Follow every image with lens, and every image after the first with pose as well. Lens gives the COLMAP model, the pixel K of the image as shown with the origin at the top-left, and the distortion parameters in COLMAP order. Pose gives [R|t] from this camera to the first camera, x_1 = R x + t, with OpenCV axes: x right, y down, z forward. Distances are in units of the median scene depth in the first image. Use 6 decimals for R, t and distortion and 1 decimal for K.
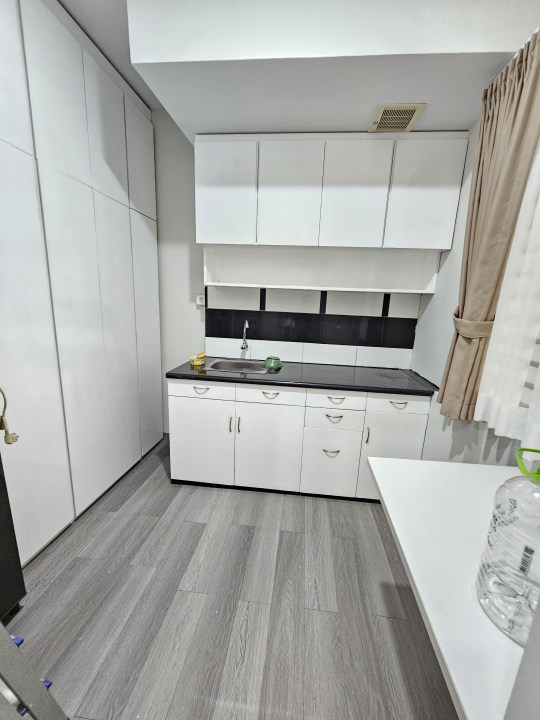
lens RADIAL K [[293.4, 0, 271.8], [0, 293.4, 362.5], [0, 0, 1]] dist [-0.003977, 0.000761]
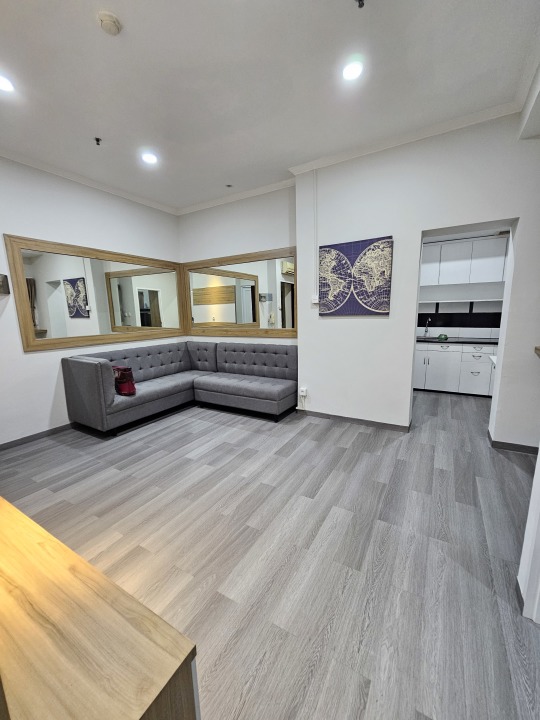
lens RADIAL K [[293.4, 0, 272.7], [0, 293.4, 362.2], [0, 0, 1]] dist [-0.003977, 0.000761]
pose [[0.915885, 0.013919, -0.401198, -0.344675], [-0.033032, 0.998623, -0.040762, 0.393842], [0.400078, 0.050585, 0.915084, -1.809345]]
